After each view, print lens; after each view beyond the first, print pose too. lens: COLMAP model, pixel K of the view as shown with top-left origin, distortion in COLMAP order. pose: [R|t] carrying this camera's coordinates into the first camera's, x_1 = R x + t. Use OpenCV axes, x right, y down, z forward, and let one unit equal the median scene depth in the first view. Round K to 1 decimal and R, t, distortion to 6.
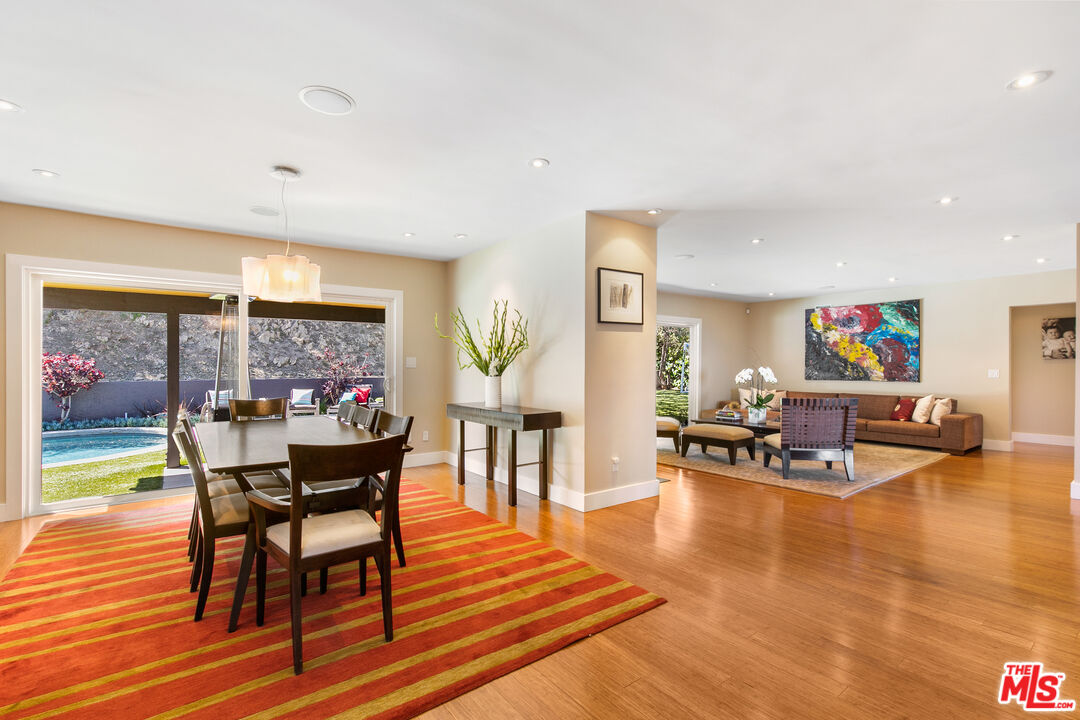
lens RADIAL K [[494.9, 0, 532.5], [0, 494.9, 363.5], [0, 0, 1]] dist [-0.005555, 0.001256]
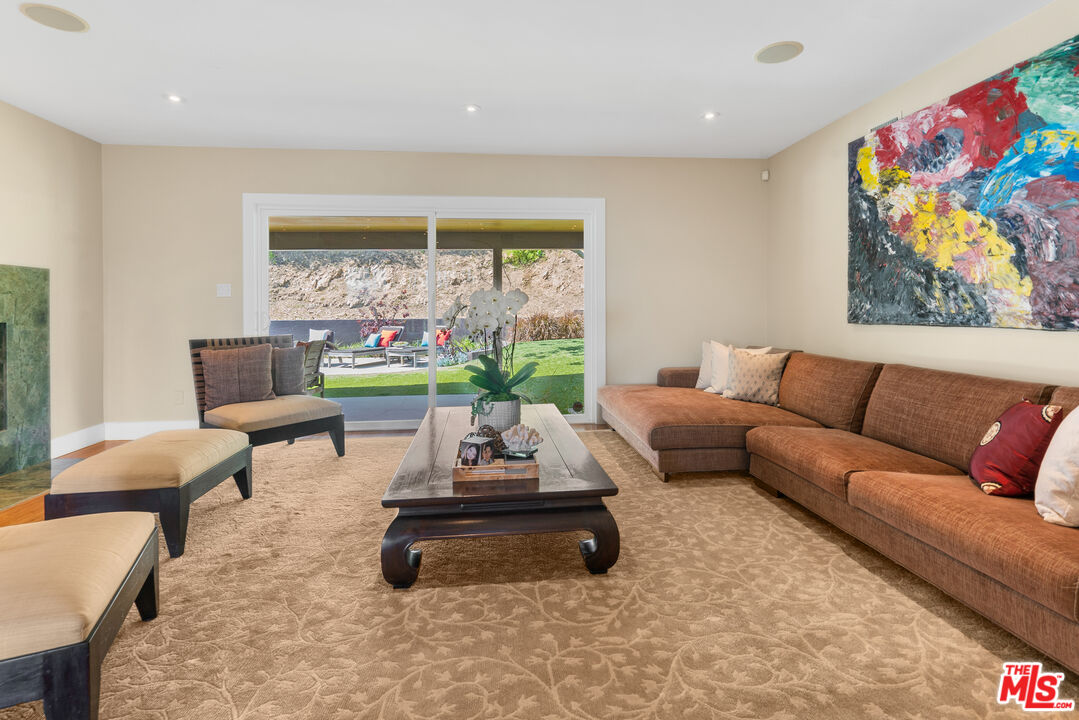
lens RADIAL K [[509.8, 0, 542.3], [0, 509.8, 305.4], [0, 0, 1]] dist [-0.005251, -0.000345]
pose [[0.865644, -0.012741, -0.500498, 0.582424], [0.011433, 0.999919, -0.005680, 0.019167], [0.500530, -0.000806, 0.865719, 0.571607]]
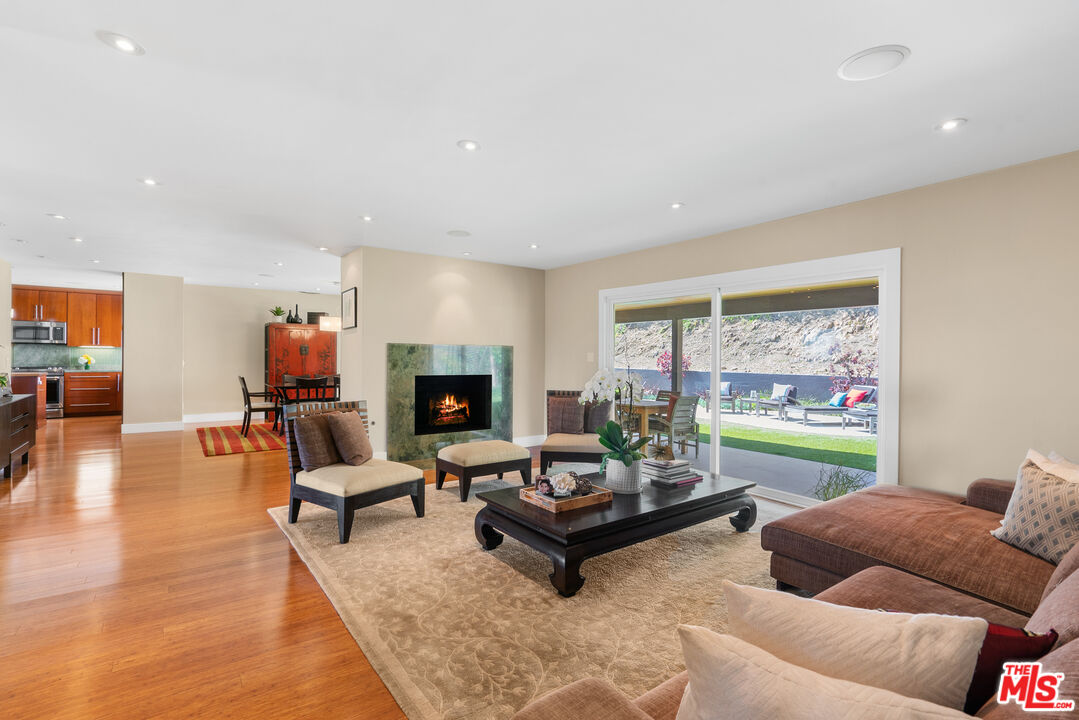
lens RADIAL K [[494.4, 0, 533.9], [0, 494.4, 357.0], [0, 0, 1]] dist [-0.005555, 0.001256]
pose [[0.002074, -0.000478, -0.999998, 0.768697], [-0.008891, 0.999960, -0.000496, -0.000602], [0.999958, 0.008892, 0.002069, 0.753725]]
